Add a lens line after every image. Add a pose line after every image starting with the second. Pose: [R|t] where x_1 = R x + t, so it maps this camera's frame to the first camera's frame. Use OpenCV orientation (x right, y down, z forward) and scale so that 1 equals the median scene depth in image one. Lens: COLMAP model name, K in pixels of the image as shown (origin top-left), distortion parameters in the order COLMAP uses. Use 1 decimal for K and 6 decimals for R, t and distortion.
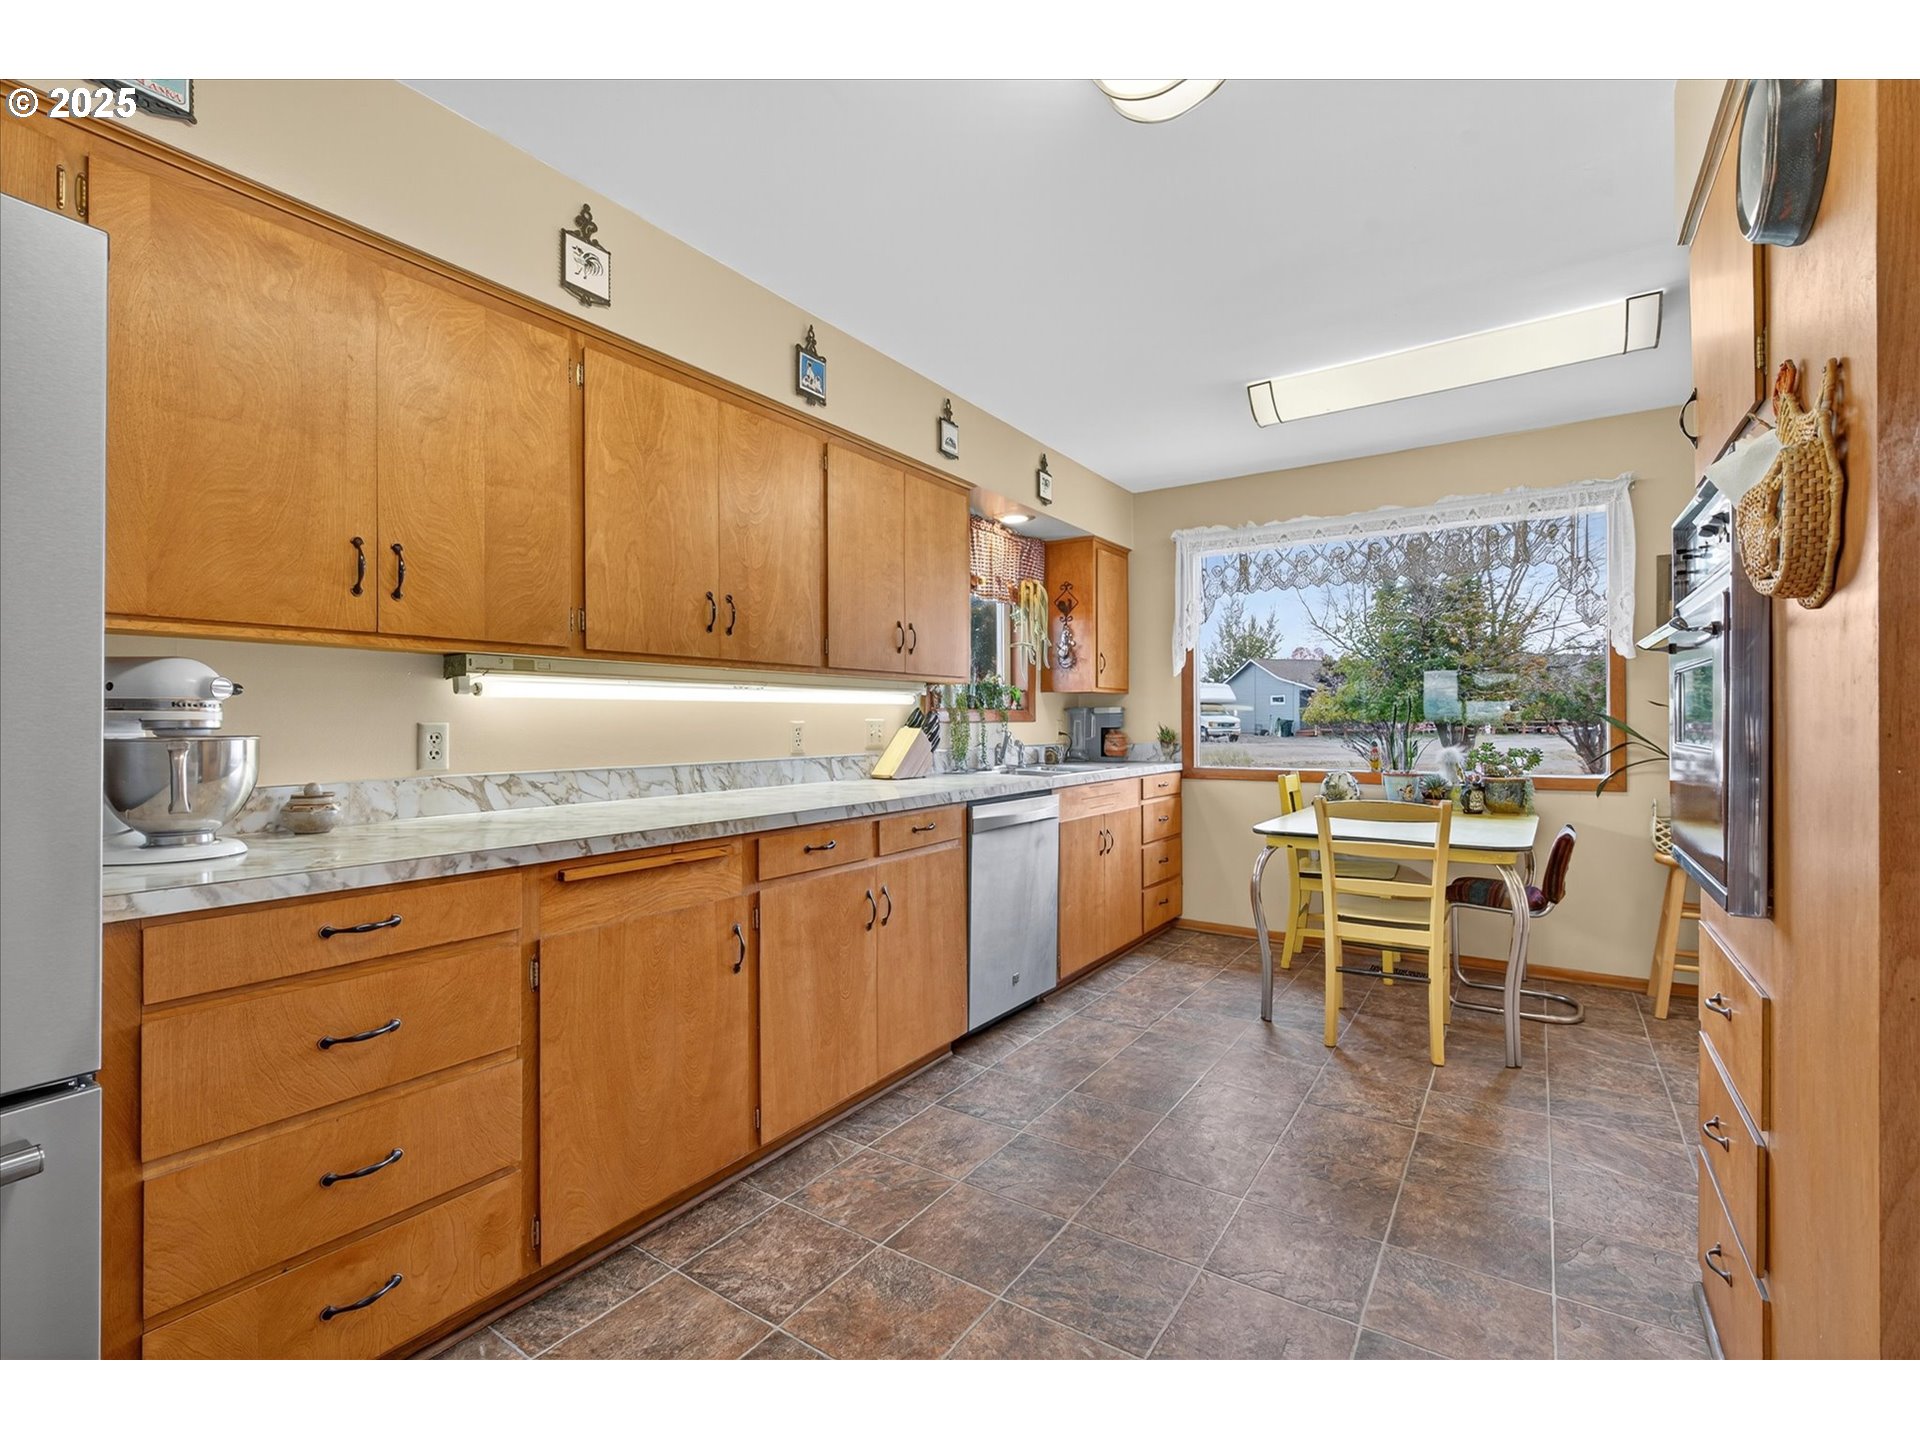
lens RADIAL K [[844.2, 0, 969.2], [0, 844.2, 722.1], [0, 0, 1]] dist [0.004902, -0.004109]
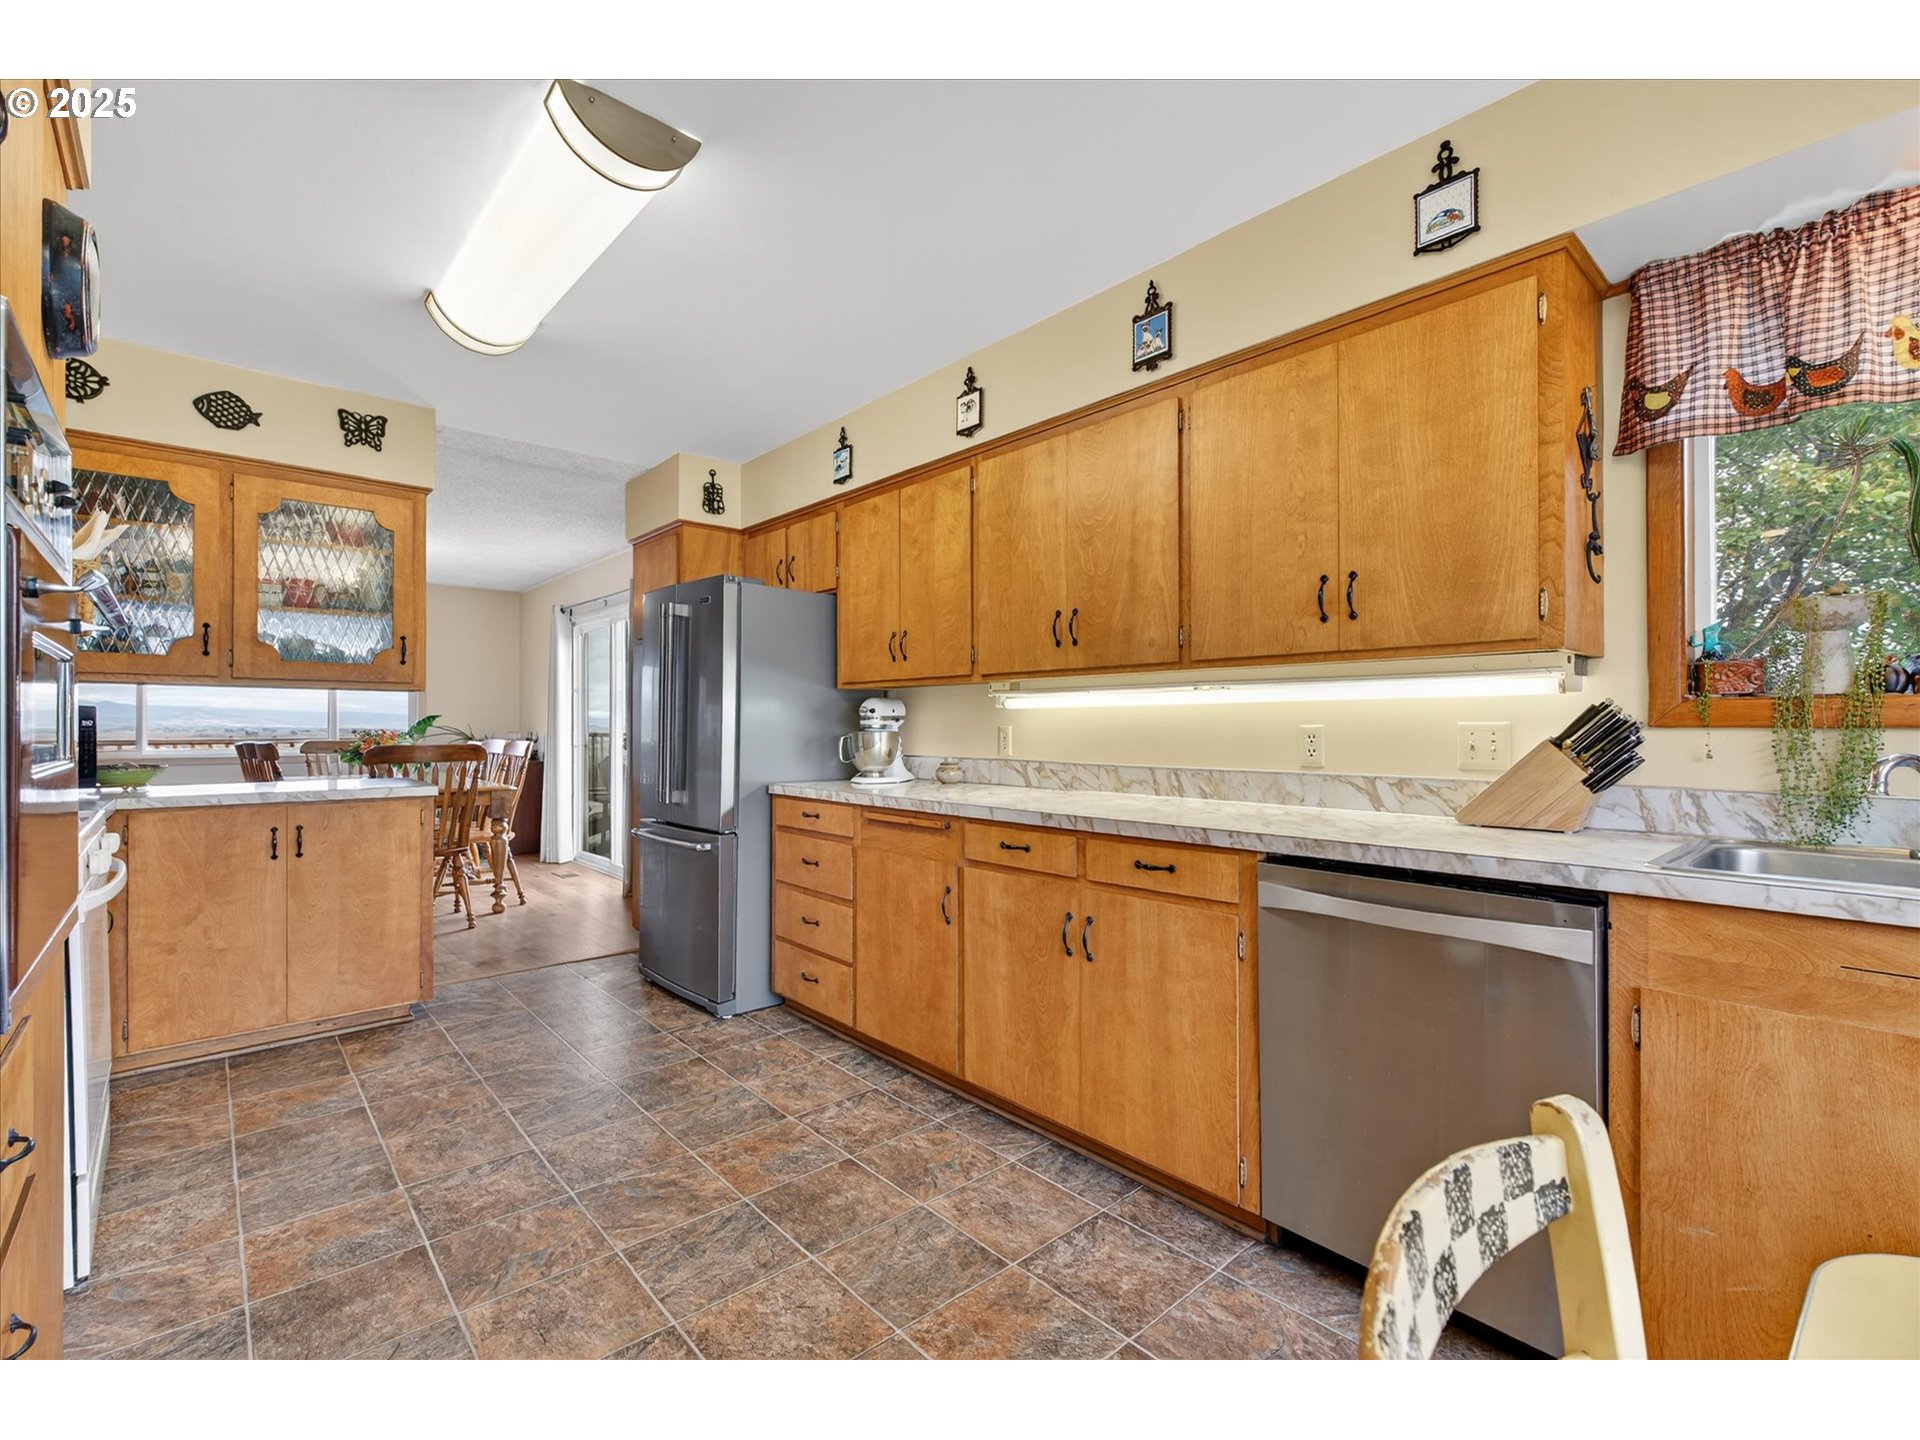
lens RADIAL K [[844.2, 0, 969.2], [0, 844.2, 722.1], [0, 0, 1]] dist [0.004902, -0.004109]
pose [[-0.243735, -0.001122, -0.969841, 0.671403], [0.000597, 0.999999, -0.001307, -0.002970], [0.969842, -0.000897, -0.243734, 0.952521]]
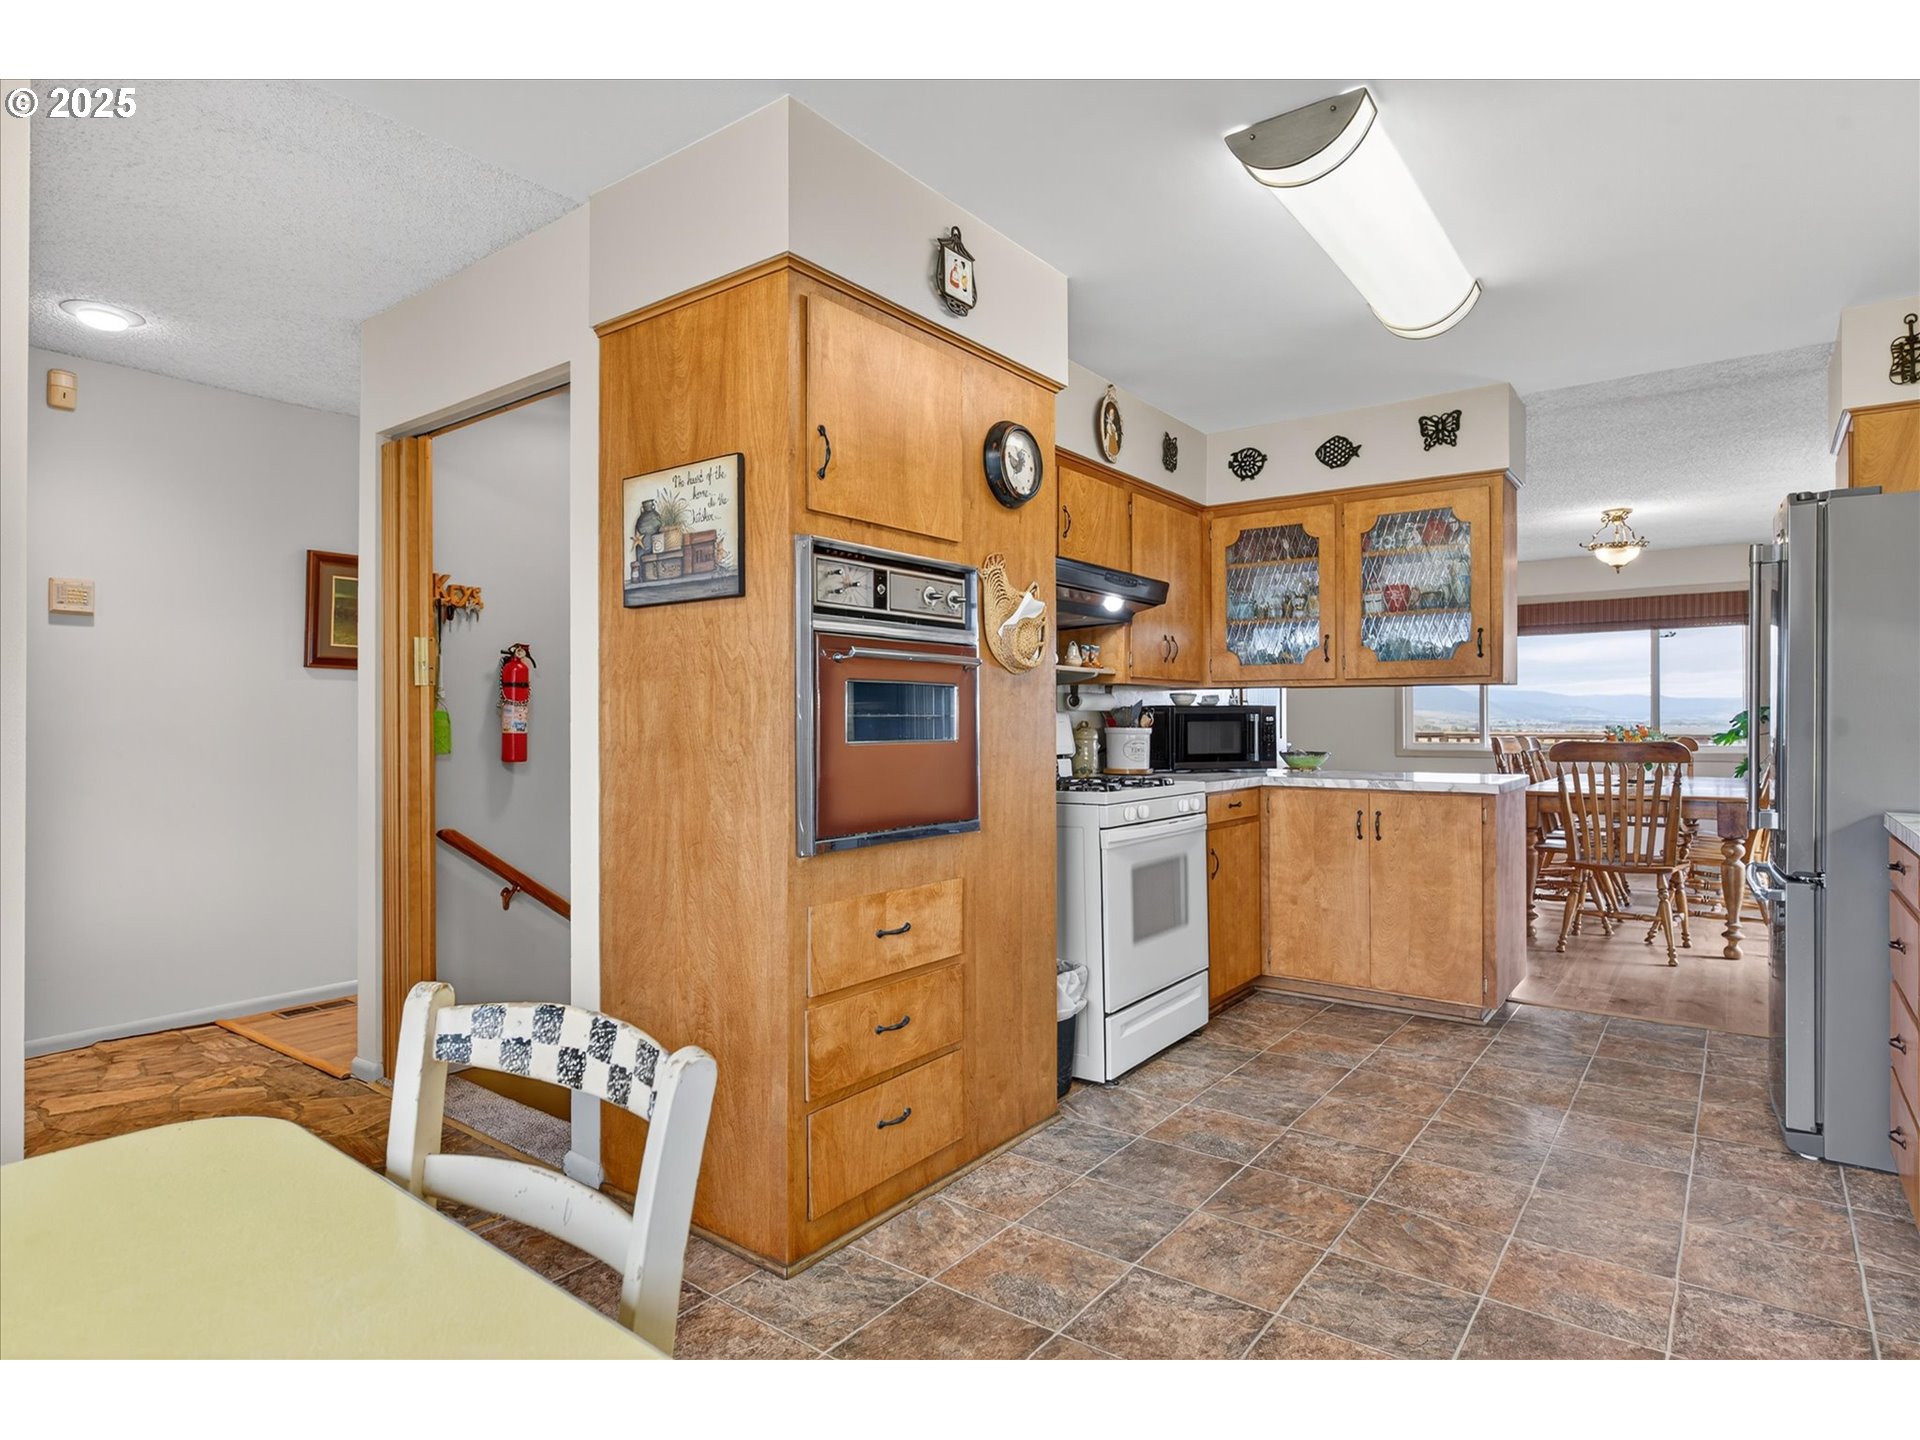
lens RADIAL K [[1033.5, 0, 967.8], [0, 1033.5, 710.5], [0, 0, 1]] dist [-0.003344, -0.002260]
pose [[-0.998708, 0.006448, 0.050398, 0.336918], [0.005868, 0.999915, -0.011647, -0.000884], [-0.050469, -0.011337, -0.998661, 1.334913]]
